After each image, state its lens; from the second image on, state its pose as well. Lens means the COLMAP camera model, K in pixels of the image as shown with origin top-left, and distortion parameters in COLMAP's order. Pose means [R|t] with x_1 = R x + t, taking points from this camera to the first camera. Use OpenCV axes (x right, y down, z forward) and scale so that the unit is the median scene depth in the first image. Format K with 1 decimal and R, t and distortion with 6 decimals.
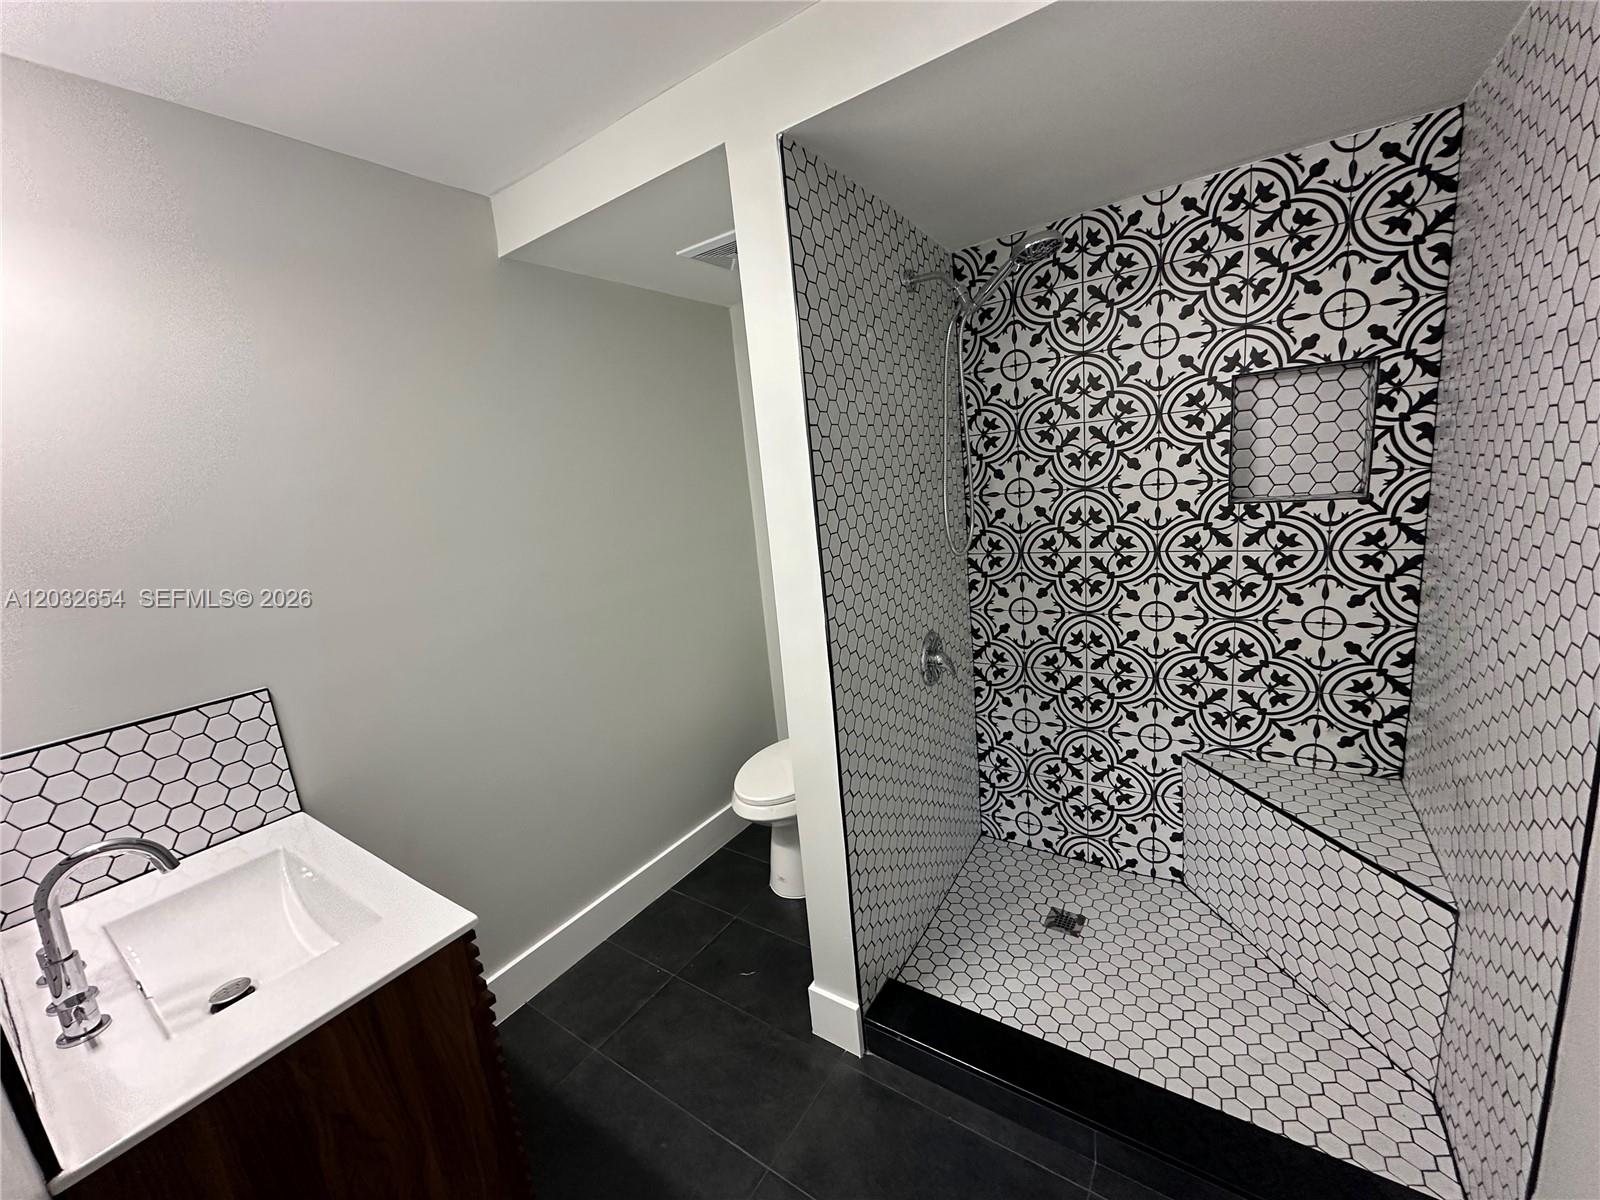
lens RADIAL K [[640.2, 0, 800.0], [0, 640.2, 600.0], [0, 0, 1]] dist [0.001120, -0.000006]
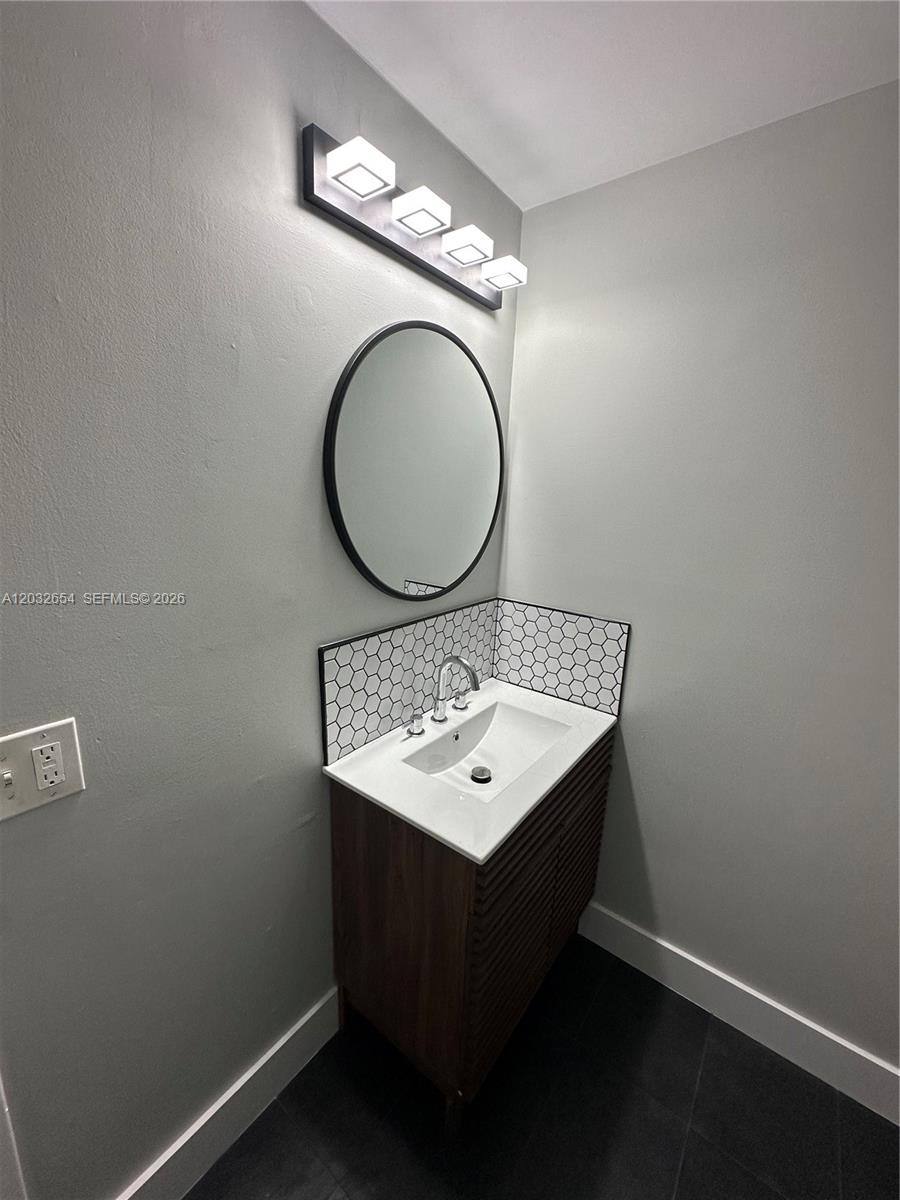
lens RADIAL K [[480.1, 0, 450.0], [0, 480.1, 600.0], [0, 0, 1]] dist [0.001120, -0.000006]
pose [[-0.054613, 0.314489, -0.947689, 0.135894], [-0.233075, 0.918871, 0.318358, -0.149251], [0.970924, 0.238270, 0.023117, 0.625726]]
